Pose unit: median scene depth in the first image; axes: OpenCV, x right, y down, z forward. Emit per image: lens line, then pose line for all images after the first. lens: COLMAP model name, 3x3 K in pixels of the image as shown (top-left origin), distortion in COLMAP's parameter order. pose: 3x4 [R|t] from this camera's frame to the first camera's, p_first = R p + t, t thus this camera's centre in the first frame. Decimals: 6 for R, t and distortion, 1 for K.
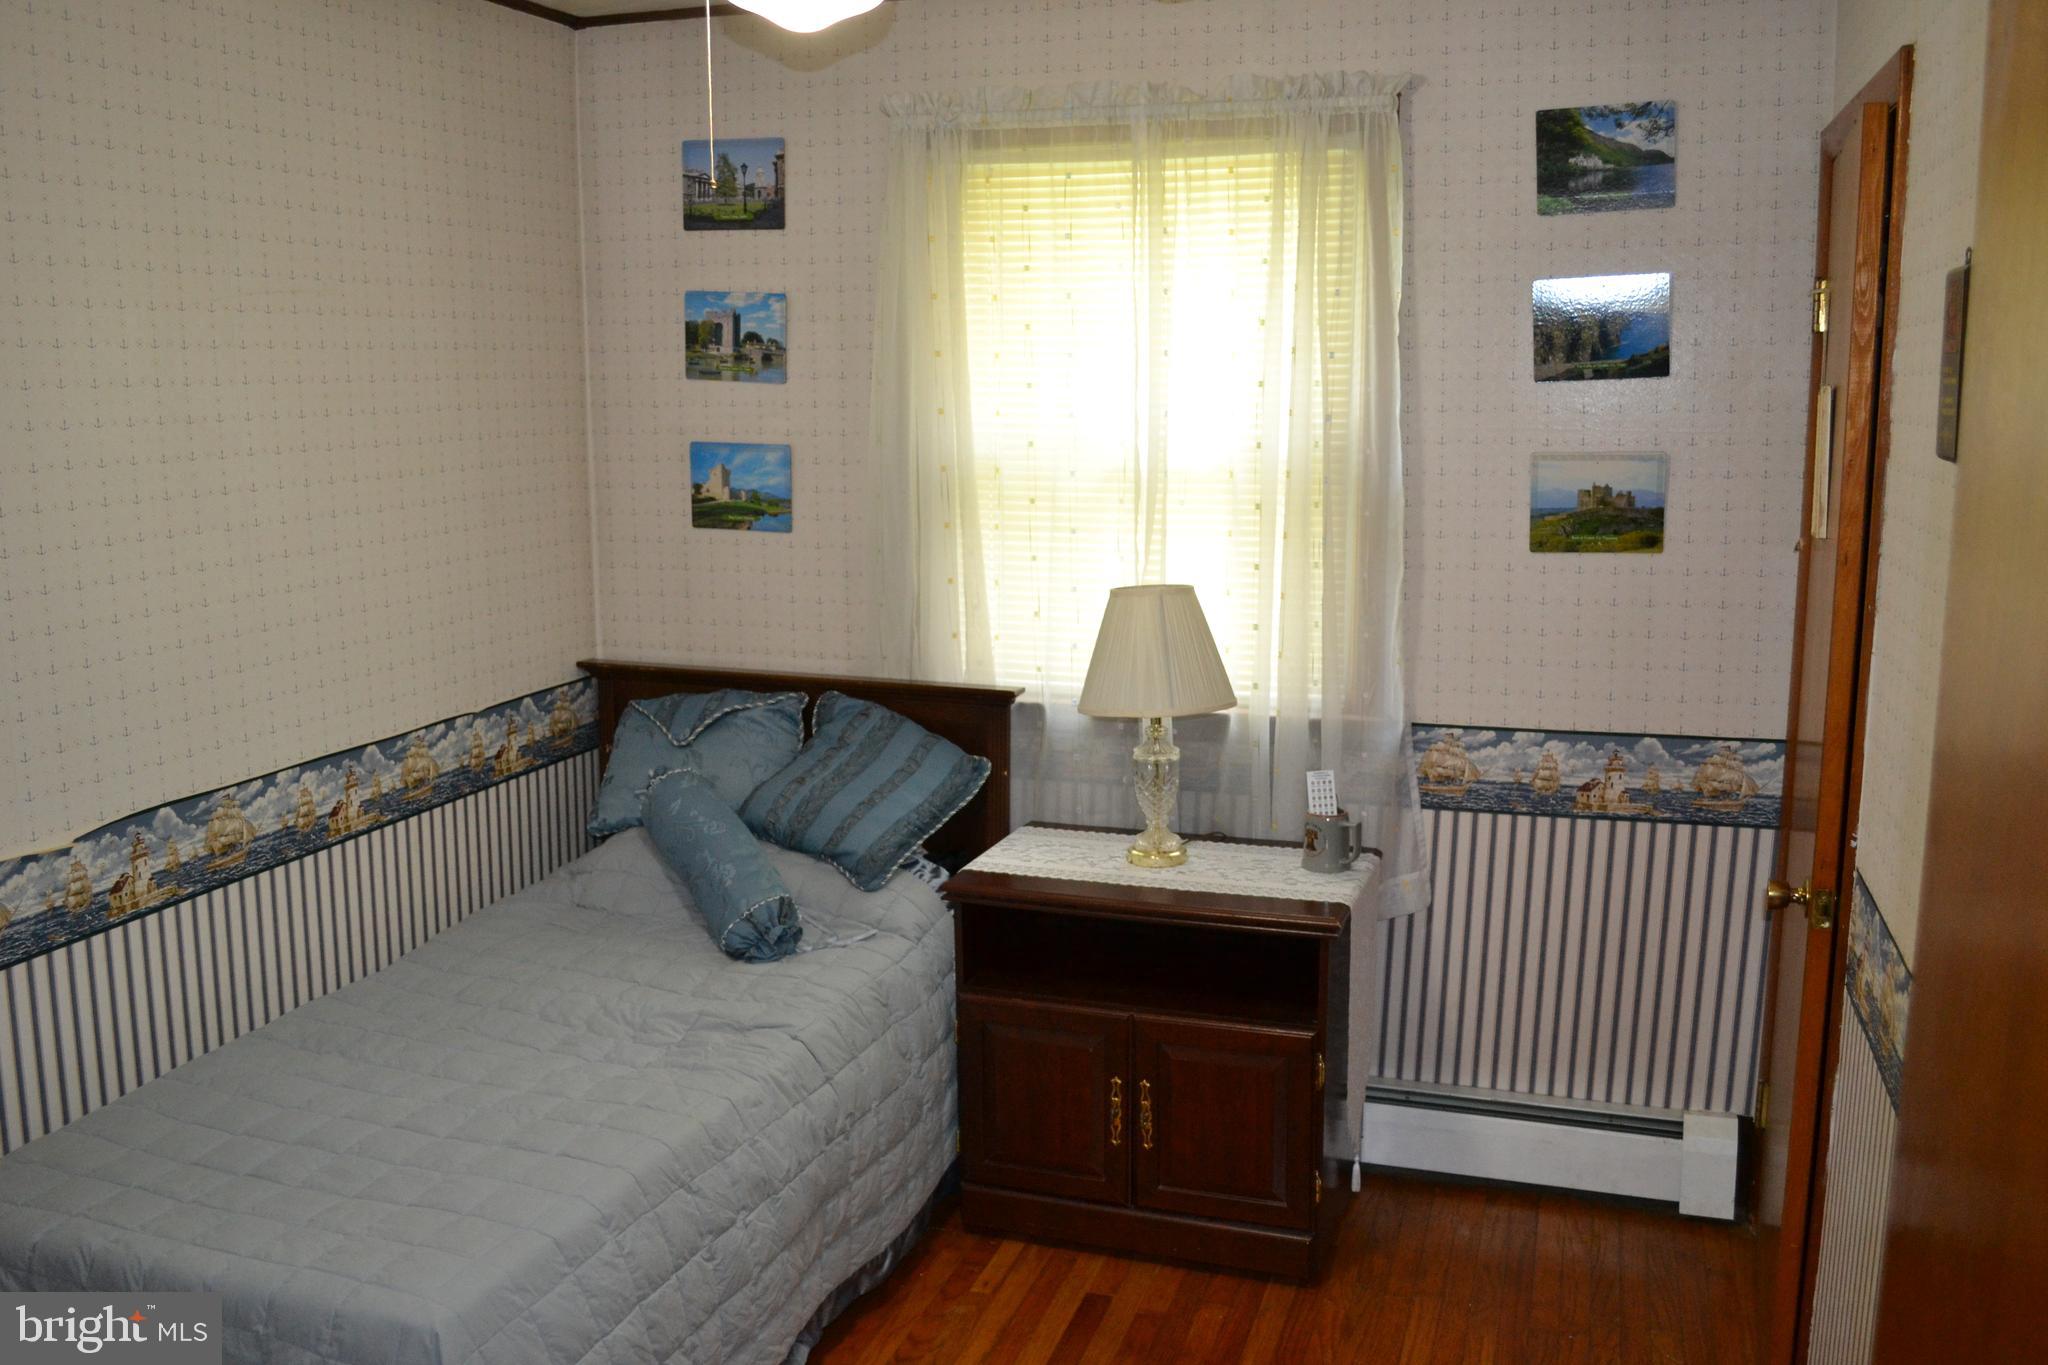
lens RADIAL K [[1782.6, 0, 1028.2], [0, 1782.6, 694.2], [0, 0, 1]] dist [-0.073766, 0.010580]
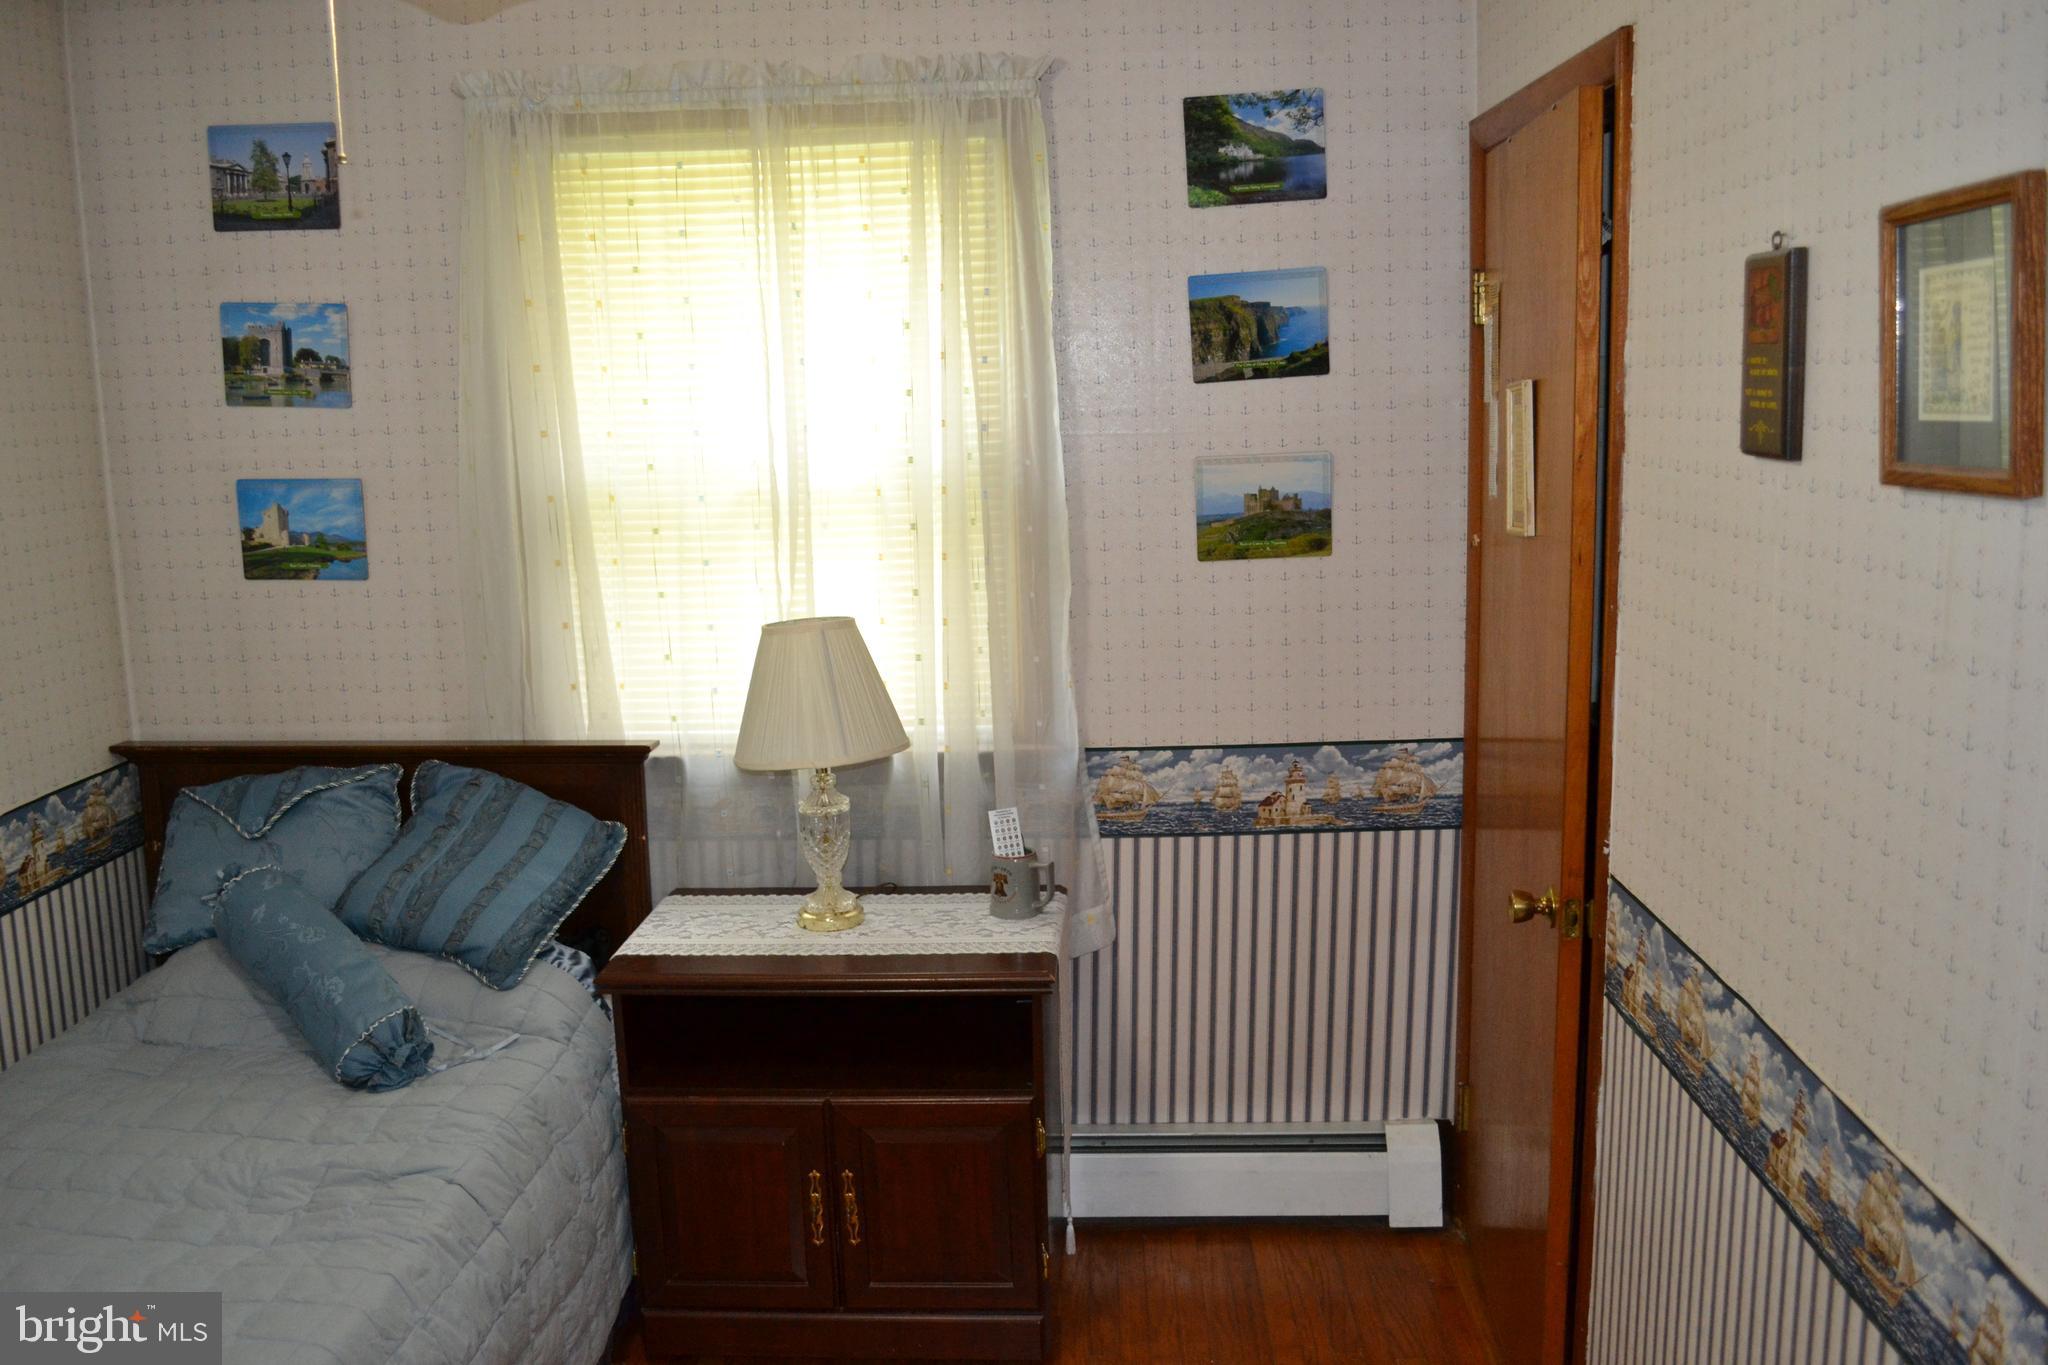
lens RADIAL K [[1782.6, 0, 1028.2], [0, 1782.6, 694.2], [0, 0, 1]] dist [-0.073766, 0.010580]
pose [[0.960955, -0.068432, 0.268111, -0.065142], [0.069260, 0.997578, 0.006381, -0.020809], [-0.267898, 0.012437, 0.963367, 0.099788]]
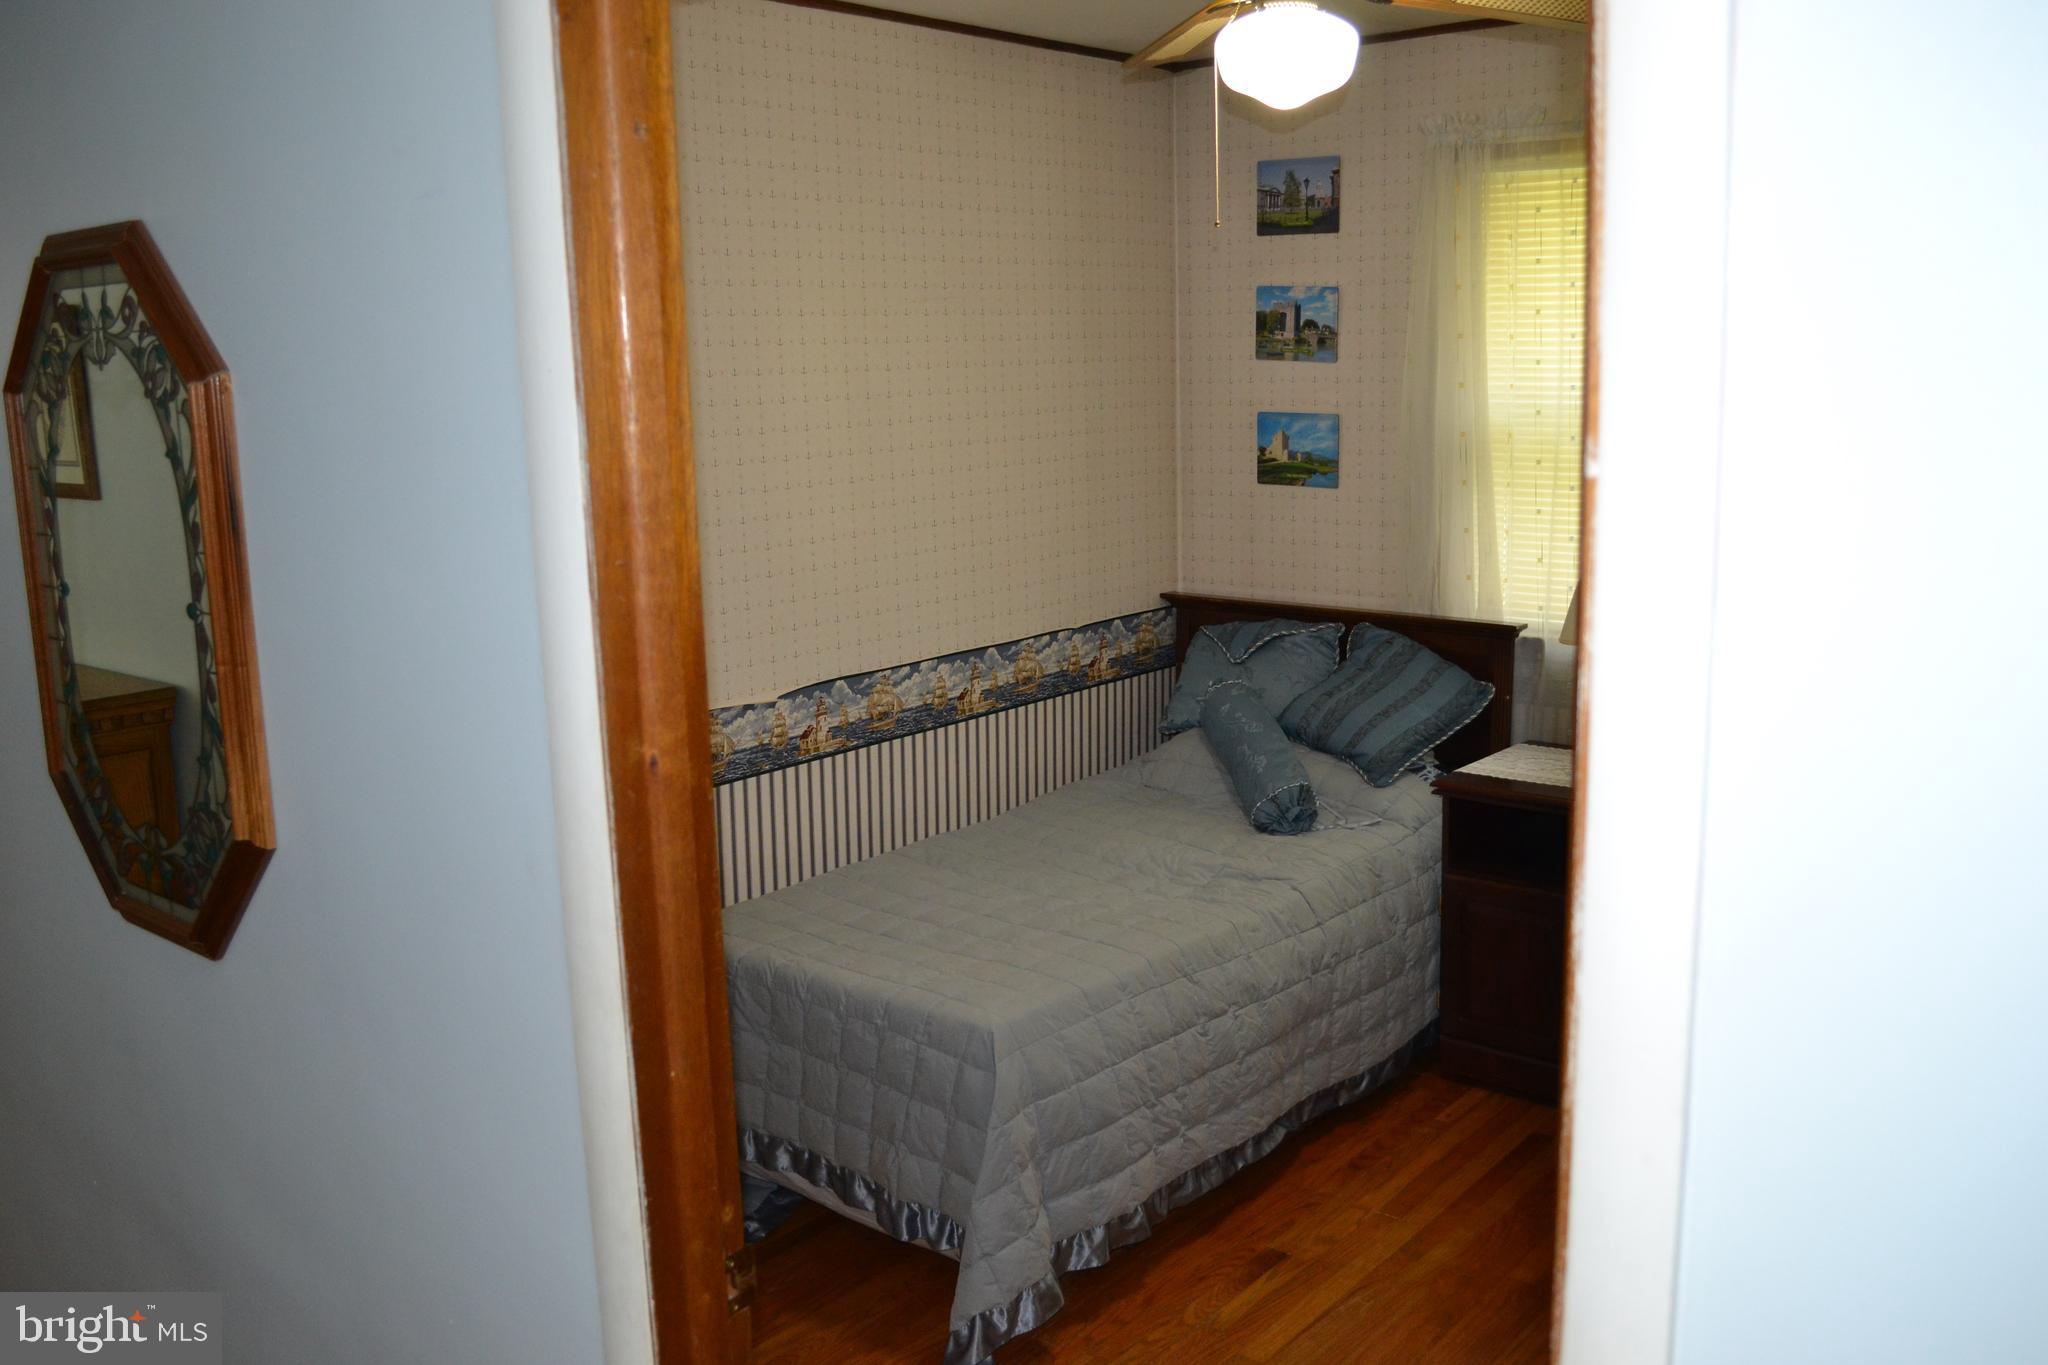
lens RADIAL K [[1782.6, 0, 1028.2], [0, 1782.6, 694.2], [0, 0, 1]] dist [-0.073766, 0.010580]
pose [[0.934325, 0.046977, -0.353313, 0.110258], [-0.041903, 0.998879, 0.022000, 0.031959], [0.353950, -0.005751, 0.935247, -0.201541]]
